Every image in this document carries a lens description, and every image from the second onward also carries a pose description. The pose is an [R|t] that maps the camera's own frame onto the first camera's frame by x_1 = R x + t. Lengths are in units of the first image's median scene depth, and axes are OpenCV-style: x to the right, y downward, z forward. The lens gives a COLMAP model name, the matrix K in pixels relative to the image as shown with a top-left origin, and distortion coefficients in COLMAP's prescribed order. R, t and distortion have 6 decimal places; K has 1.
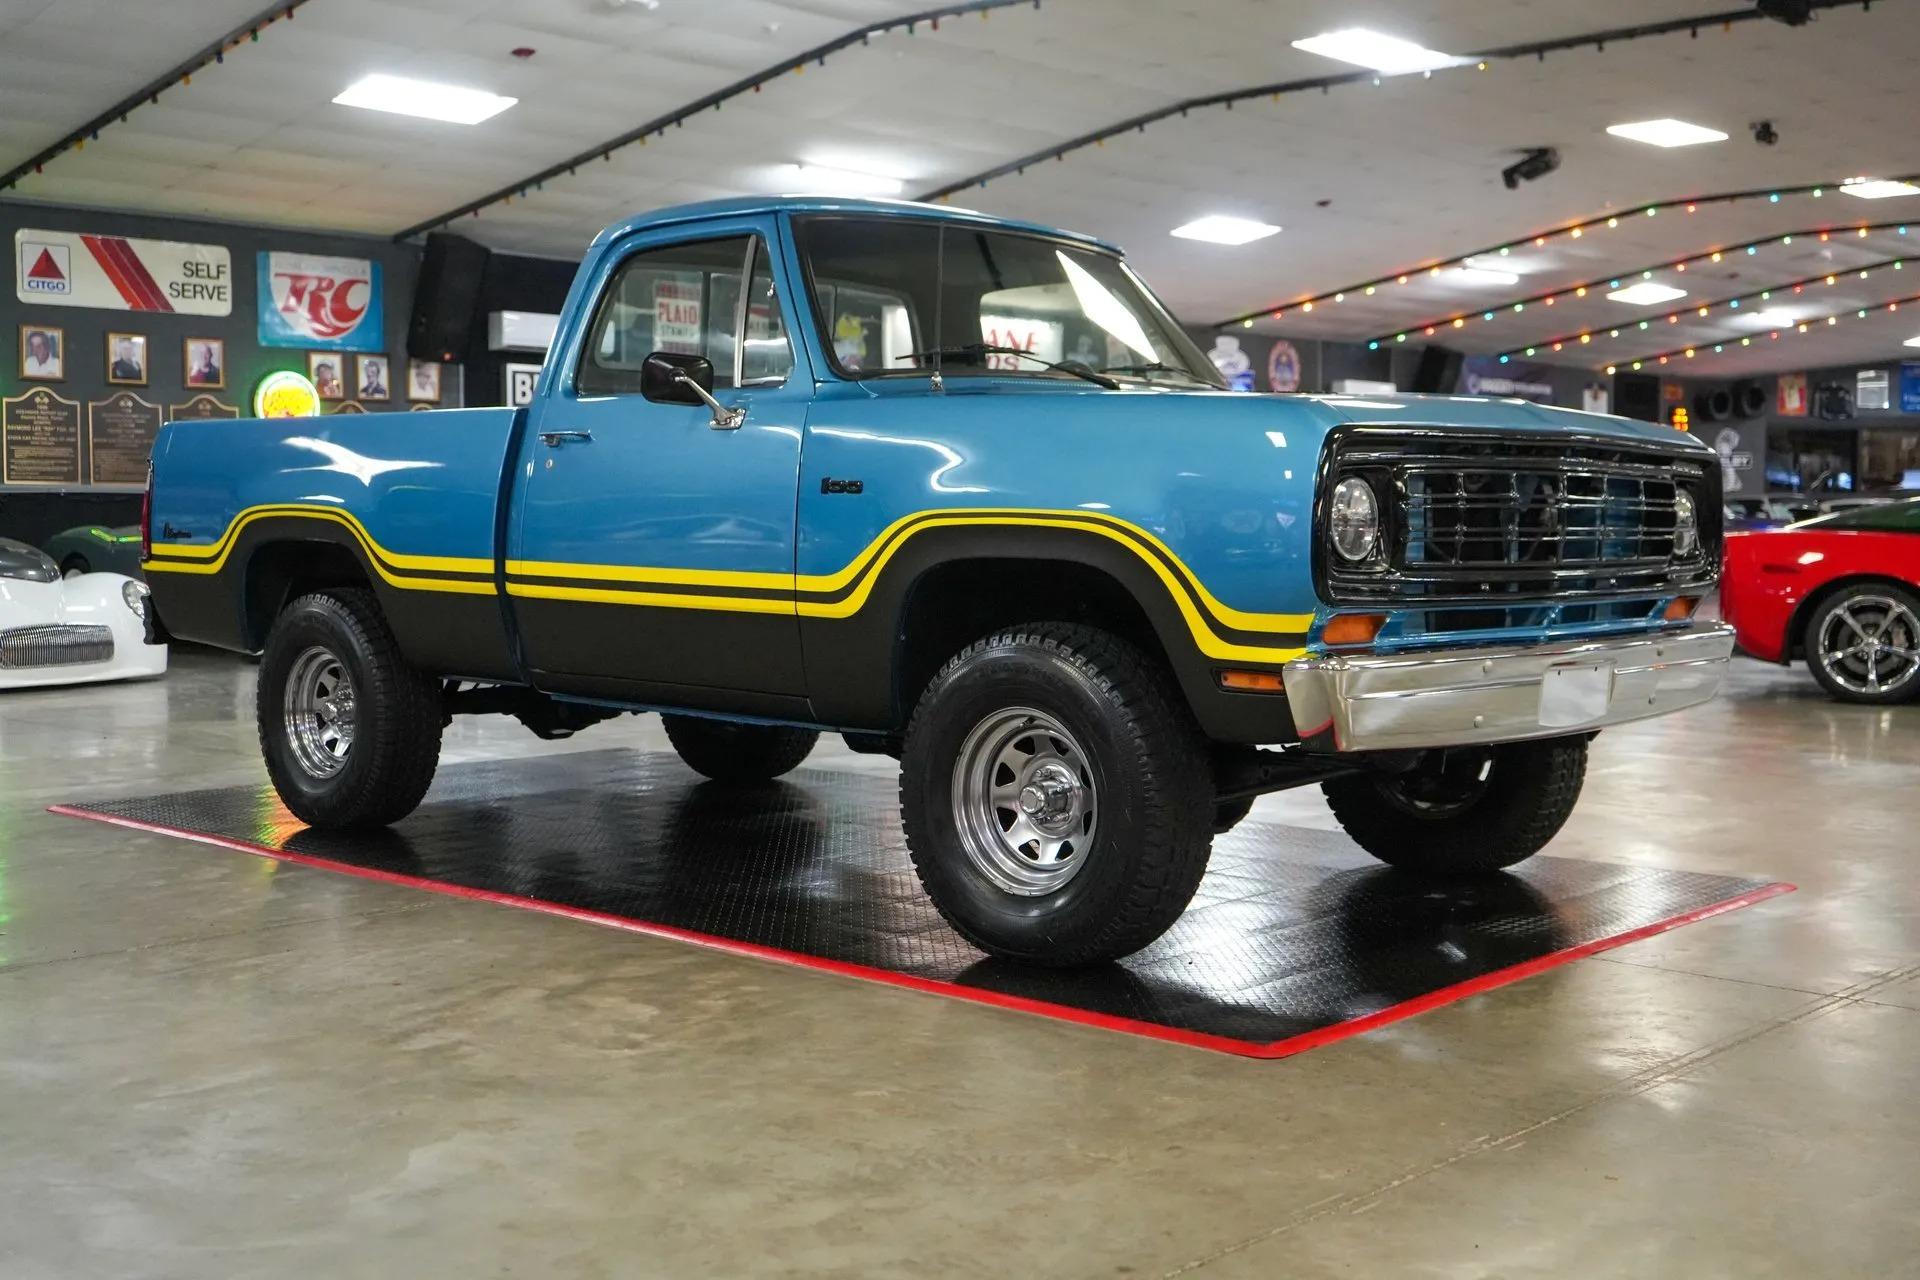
lens RADIAL K [[2140.1, 0, 960.0], [0, 2140.1, 640.0], [0, 0, 1]] dist [0.001152, 0.021488]
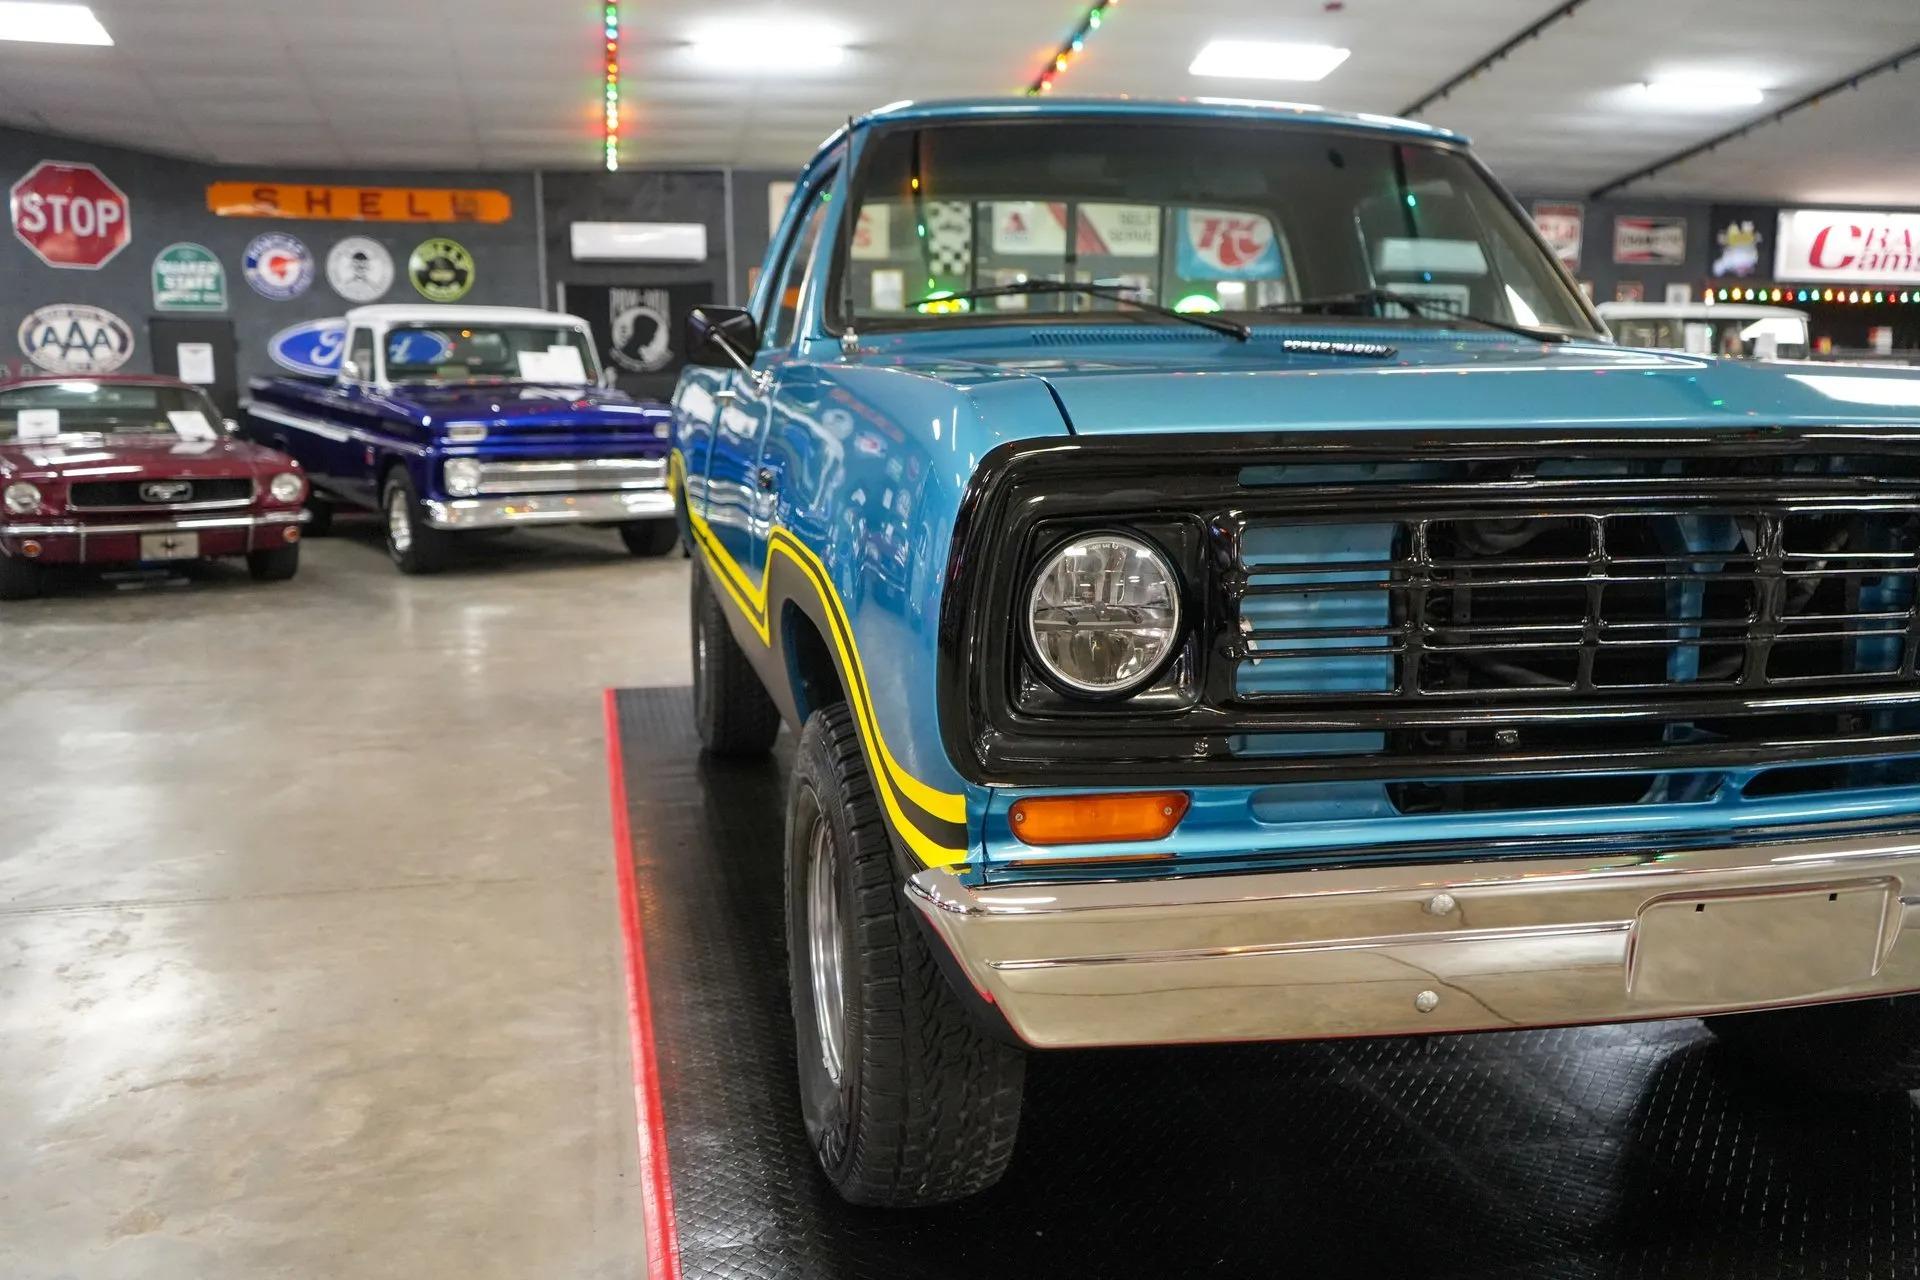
lens RADIAL K [[1526.0, 0, 944.7], [0, 1526.0, 633.7], [0, 0, 1]] dist [-0.023090, 0.000472]
pose [[0.822543, 0.087778, -0.561888, 0.214173], [-0.030735, 0.993434, 0.110200, -0.054455], [0.567872, -0.073374, 0.819840, 0.398758]]
